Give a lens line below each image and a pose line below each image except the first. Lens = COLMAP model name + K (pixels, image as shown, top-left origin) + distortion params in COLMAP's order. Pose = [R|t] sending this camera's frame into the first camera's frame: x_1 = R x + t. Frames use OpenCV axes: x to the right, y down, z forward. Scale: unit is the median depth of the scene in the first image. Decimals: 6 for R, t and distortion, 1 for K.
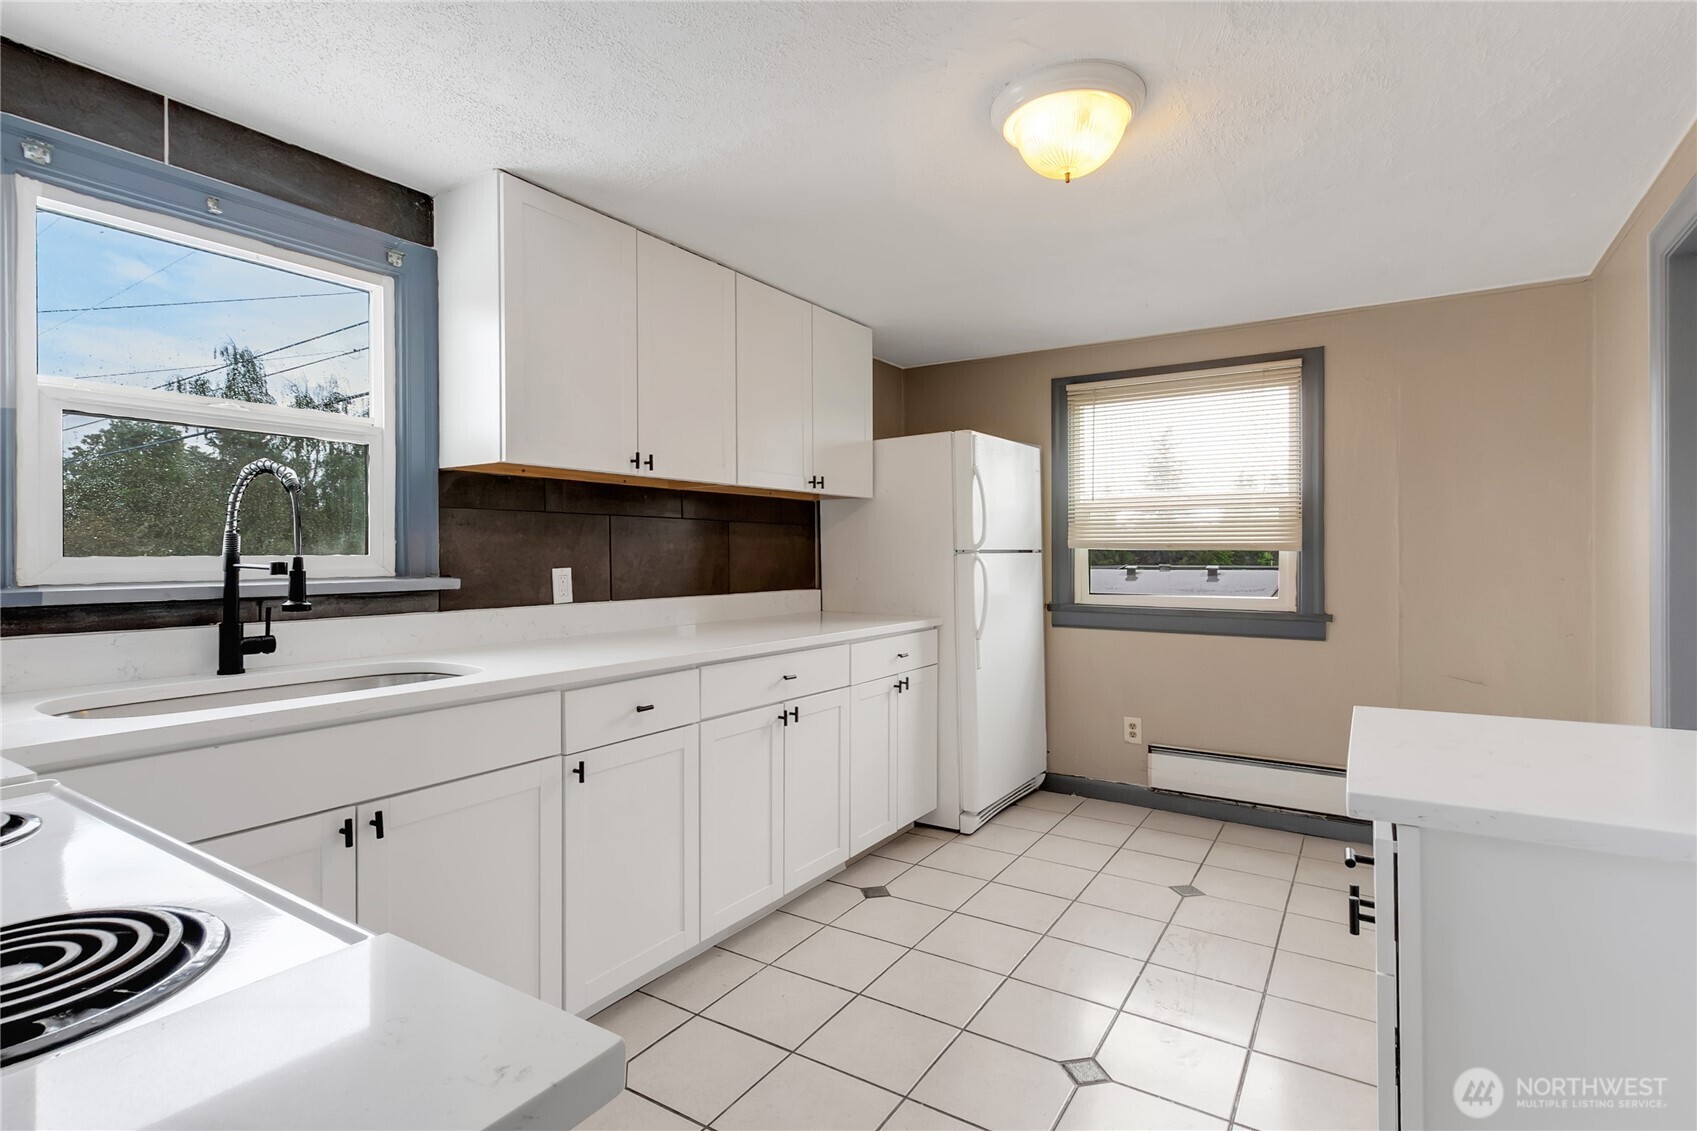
lens RADIAL K [[797.8, 0, 850.0], [0, 797.8, 555.4], [0, 0, 1]] dist [0.002241, 0.000312]
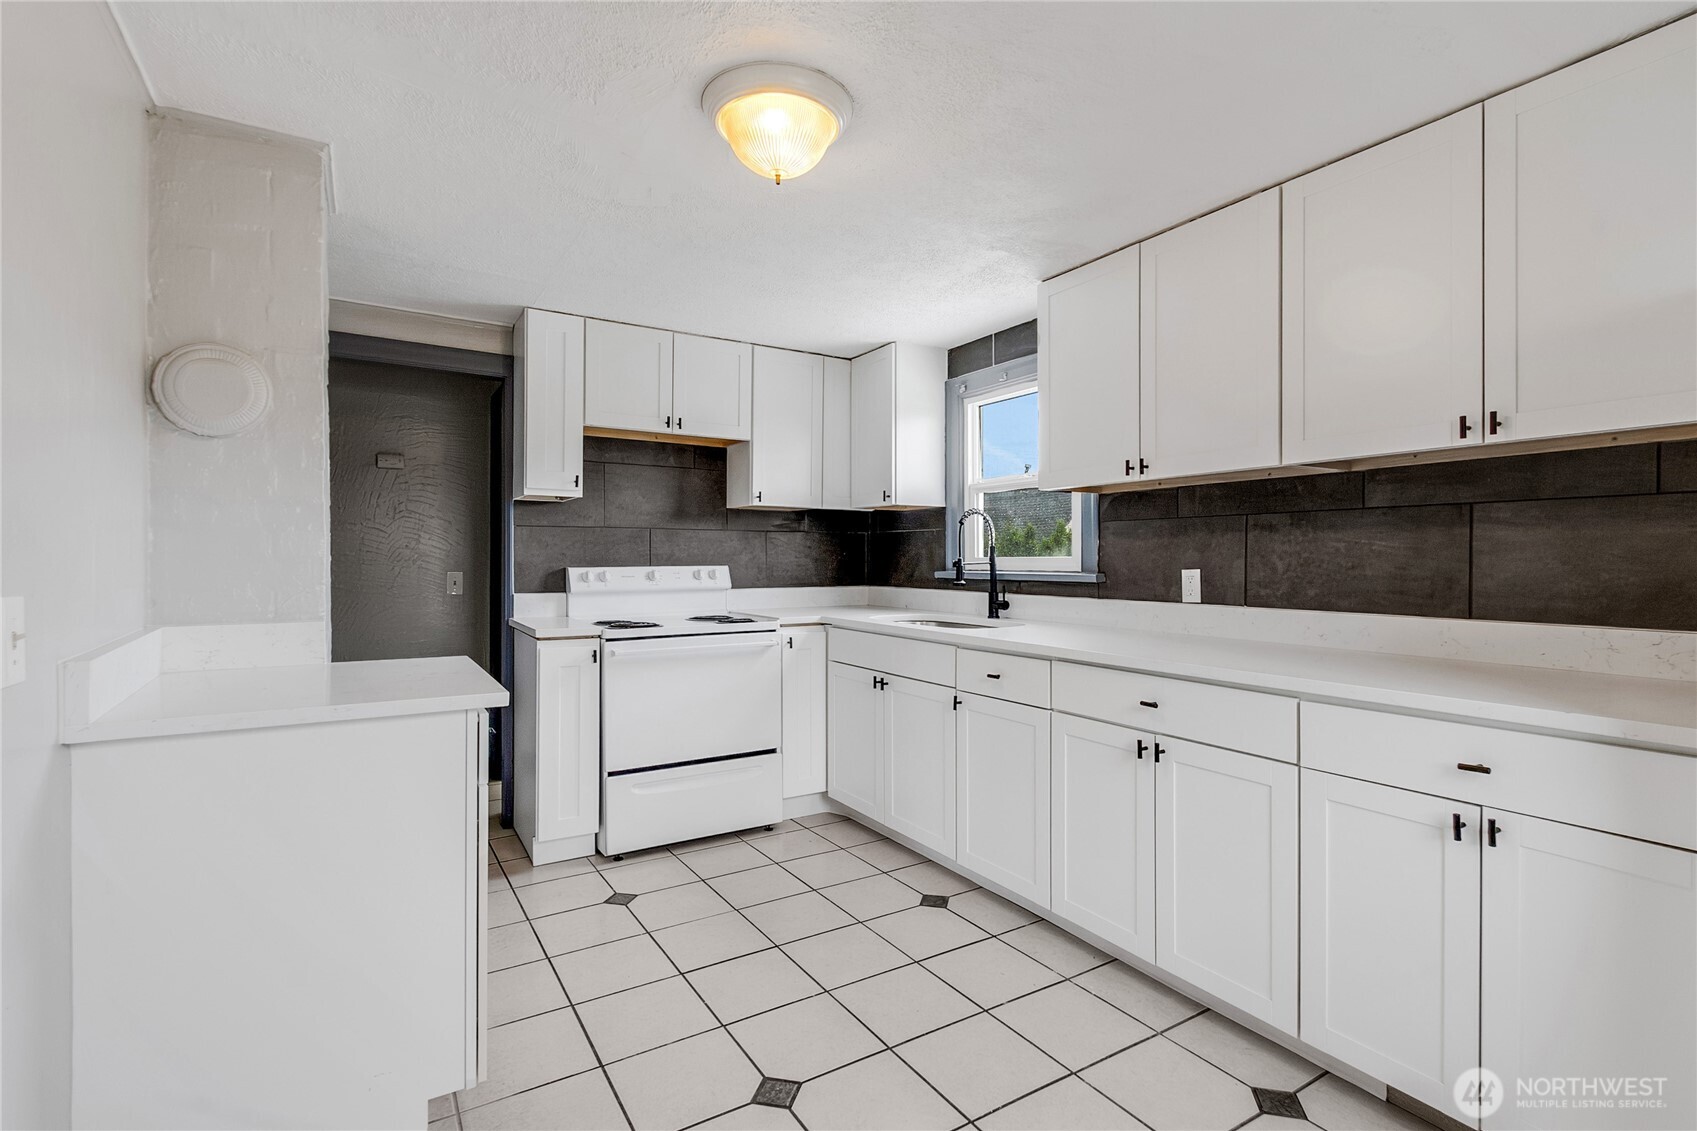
lens RADIAL K [[807.4, 0, 883.1], [0, 807.4, 560.7], [0, 0, 1]] dist [0.001248, 0.000192]
pose [[-0.386829, 0.005373, -0.922136, 0.799853], [0.000654, 0.999984, 0.005552, -0.001893], [0.922151, 0.001545, -0.386826, 1.059332]]
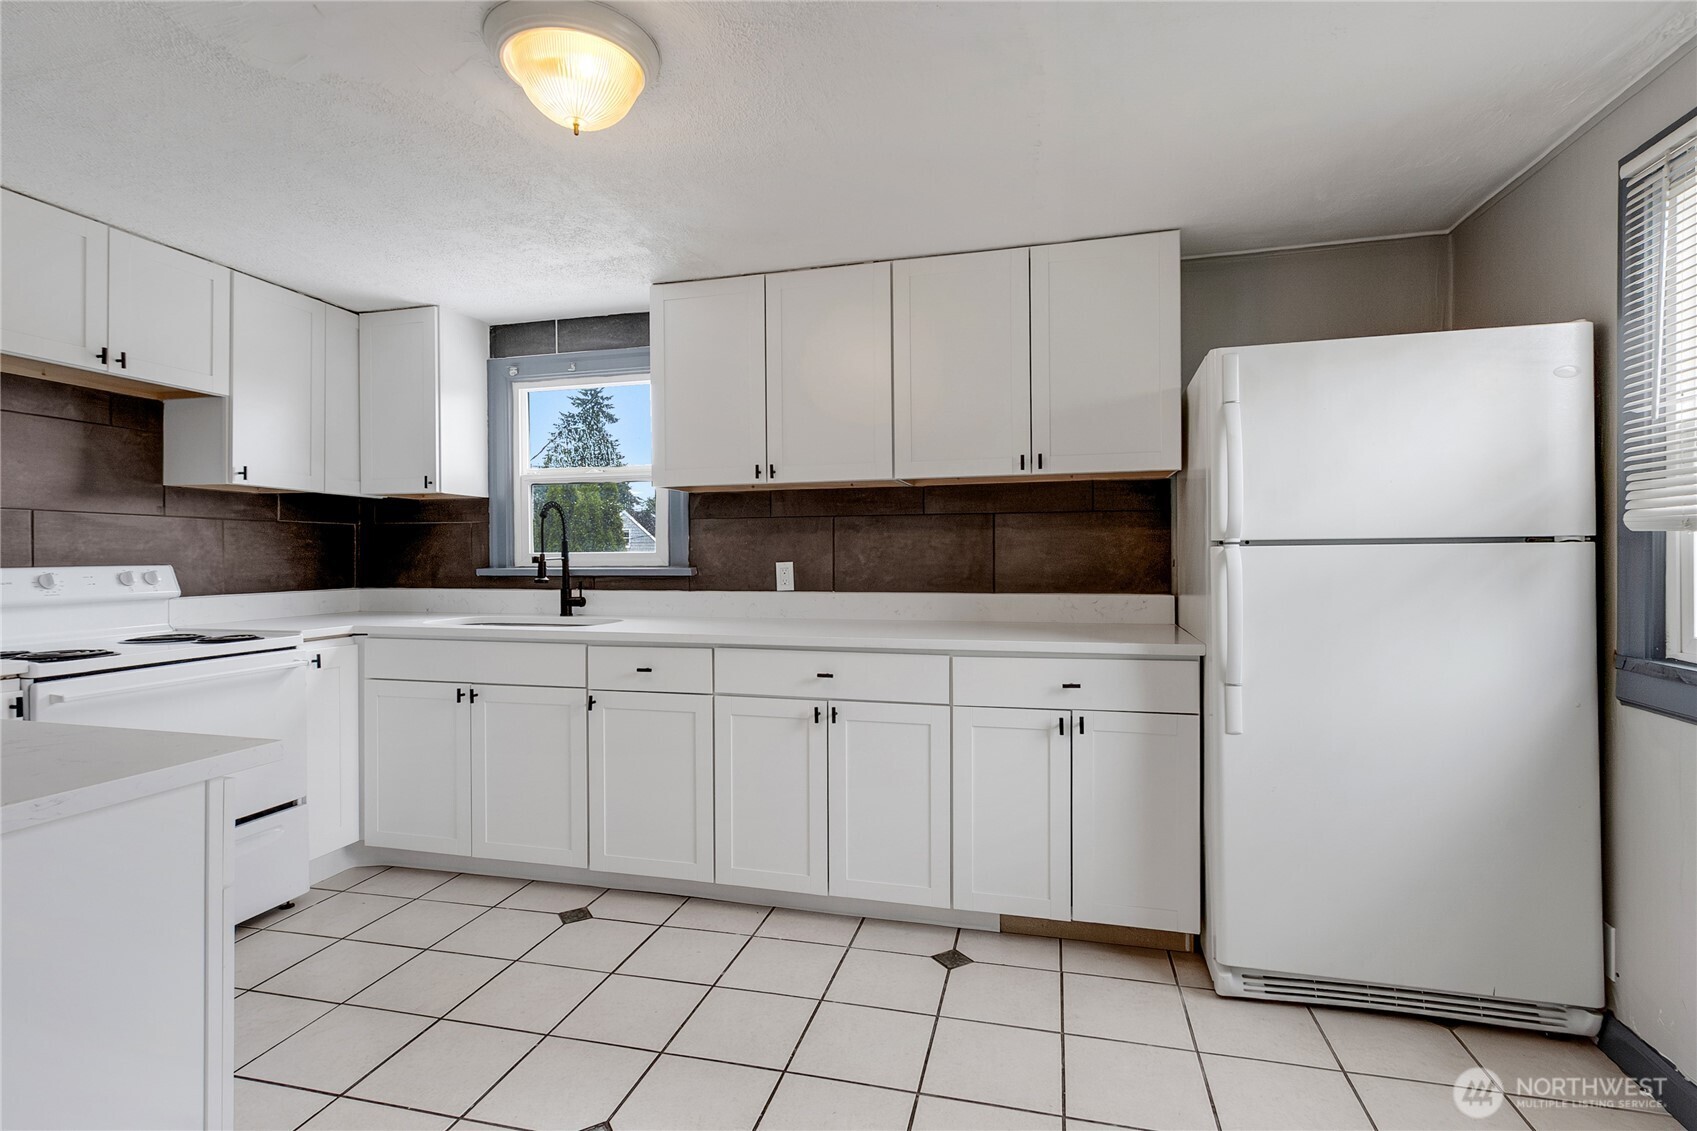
lens RADIAL K [[797.8, 0, 850.0], [0, 797.8, 555.4], [0, 0, 1]] dist [0.002241, 0.000312]
pose [[0.345764, 0.000522, -0.938321, 0.846596], [0.003801, 0.999991, 0.001957, 0.003565], [0.938314, -0.004243, 0.345758, 0.682944]]
